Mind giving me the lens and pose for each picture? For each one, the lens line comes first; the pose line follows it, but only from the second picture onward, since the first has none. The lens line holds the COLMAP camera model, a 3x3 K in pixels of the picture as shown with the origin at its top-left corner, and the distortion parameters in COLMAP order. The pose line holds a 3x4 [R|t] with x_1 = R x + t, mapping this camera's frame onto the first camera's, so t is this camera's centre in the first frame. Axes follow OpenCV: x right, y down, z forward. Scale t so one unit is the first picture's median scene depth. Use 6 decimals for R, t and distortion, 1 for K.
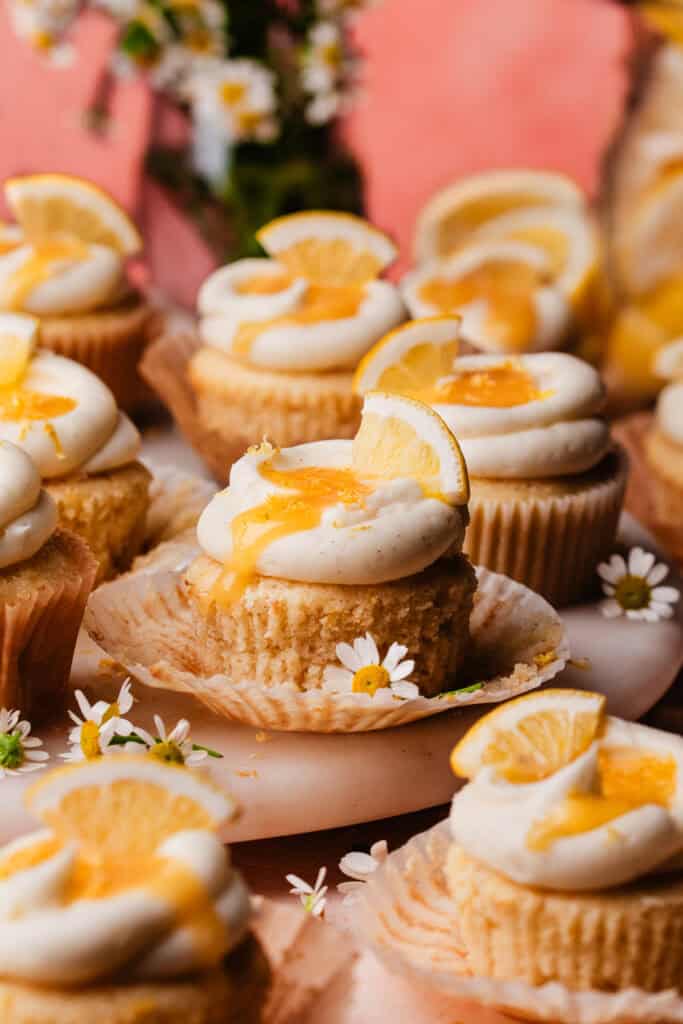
lens RADIAL K [[5038.3, 0, 341.5], [0, 5038.3, 512.0], [0, 0, 1]] dist [0.100359, 0.097680]
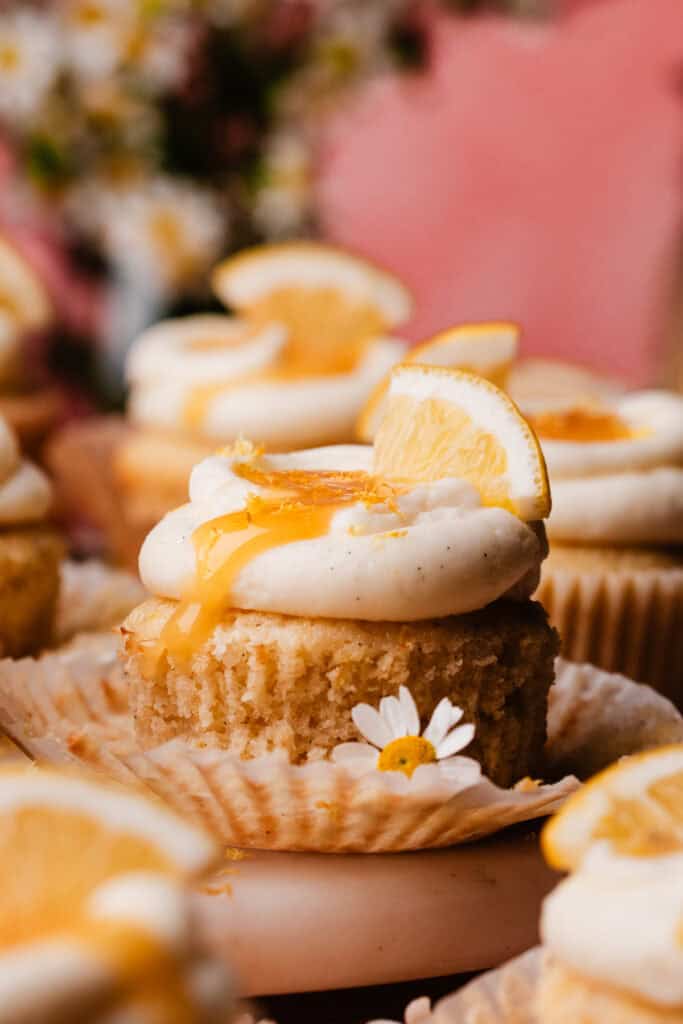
lens RADIAL K [[5038.3, 0, 341.5], [0, 5038.3, 512.0], [0, 0, 1]] dist [0.100359, 0.097680]
pose [[0.999530, 0.015657, 0.026358, -0.019972], [-0.011553, 0.988737, -0.149218, 0.098025], [-0.028397, 0.148844, 0.988453, 0.346285]]
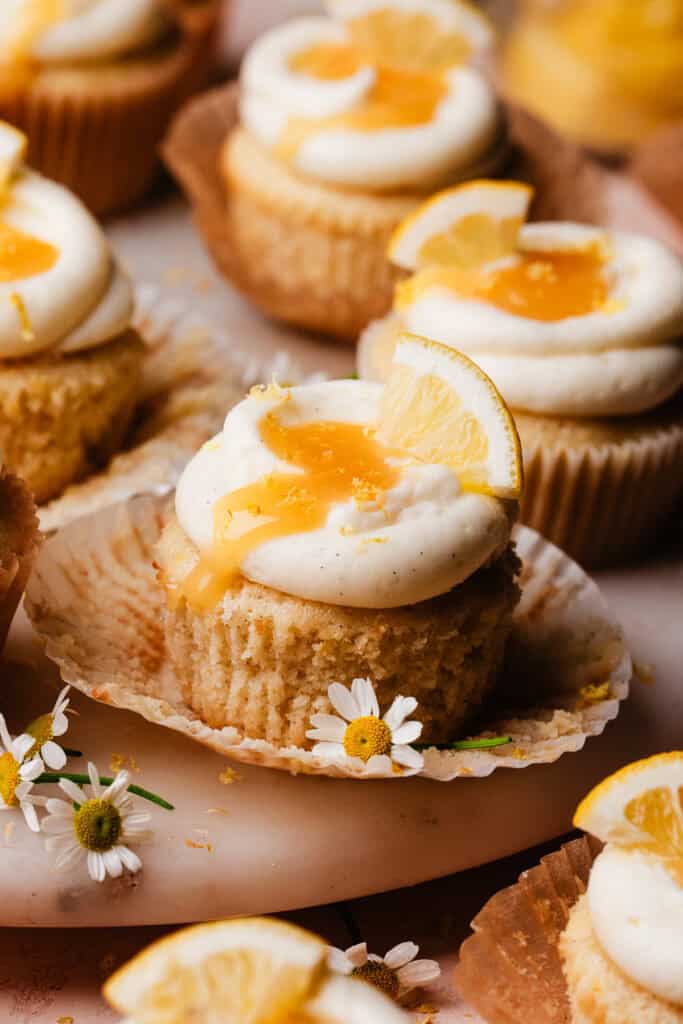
lens RADIAL K [[5038.3, 0, 341.5], [0, 5038.3, 512.0], [0, 0, 1]] dist [0.100359, 0.097680]
pose [[0.994520, 0.100374, -0.029239, 0.021131], [-0.092889, 0.976706, 0.193436, -0.151960], [0.047974, -0.189660, 0.980677, 0.226476]]
